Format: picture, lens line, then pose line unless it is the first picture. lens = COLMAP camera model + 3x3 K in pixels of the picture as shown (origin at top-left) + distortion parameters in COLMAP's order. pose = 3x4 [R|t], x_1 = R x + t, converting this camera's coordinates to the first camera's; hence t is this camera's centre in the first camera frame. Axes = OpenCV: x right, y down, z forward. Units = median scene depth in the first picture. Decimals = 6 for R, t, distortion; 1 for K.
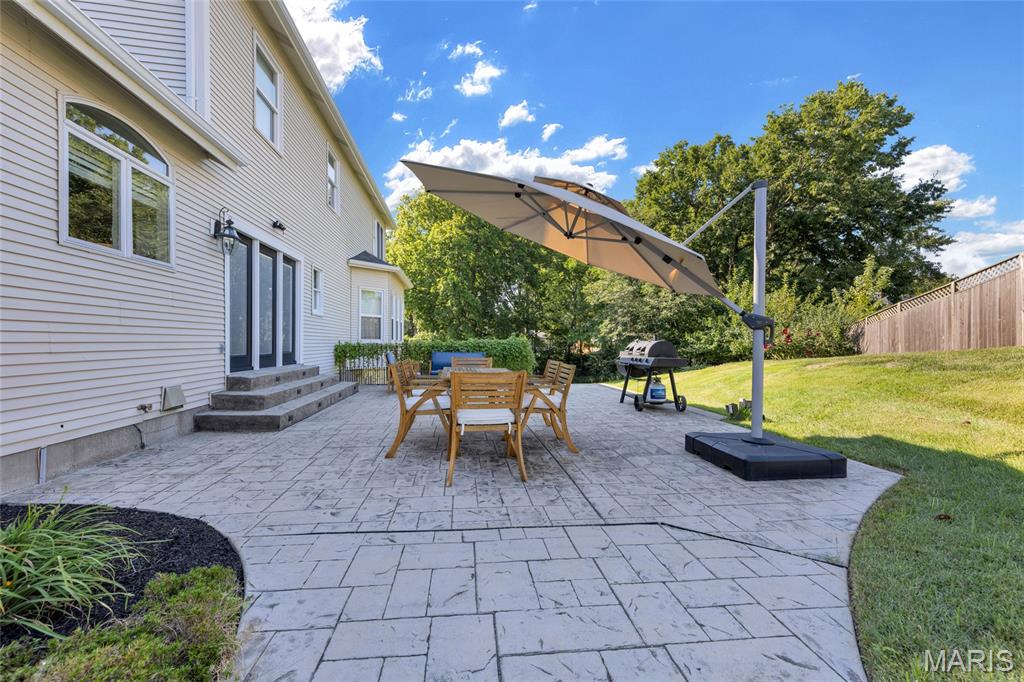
lens RADIAL K [[408.5, 0, 514.0], [0, 408.5, 341.3], [0, 0, 1]] dist [-0.001593, -0.000159]
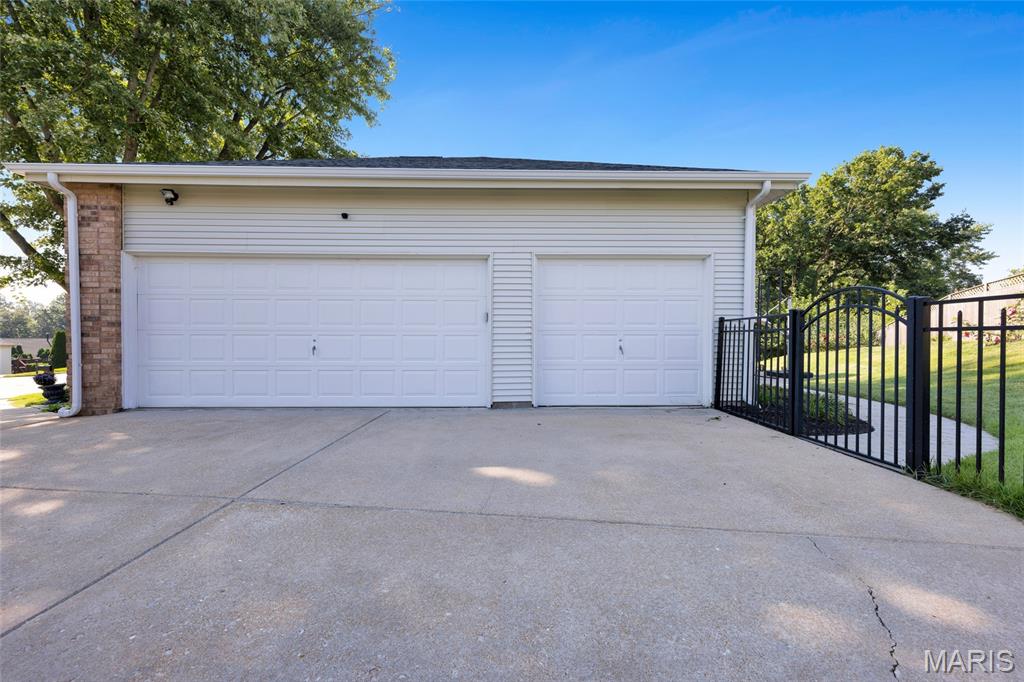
lens RADIAL K [[408.5, 0, 511.1], [0, 408.5, 344.6], [0, 0, 1]] dist [-0.001593, -0.000159]
pose [[0.992274, -0.004040, -0.123997, -0.219222], [0.004746, 0.999974, 0.005395, -0.002227], [0.123972, -0.005941, 0.992268, -0.442819]]
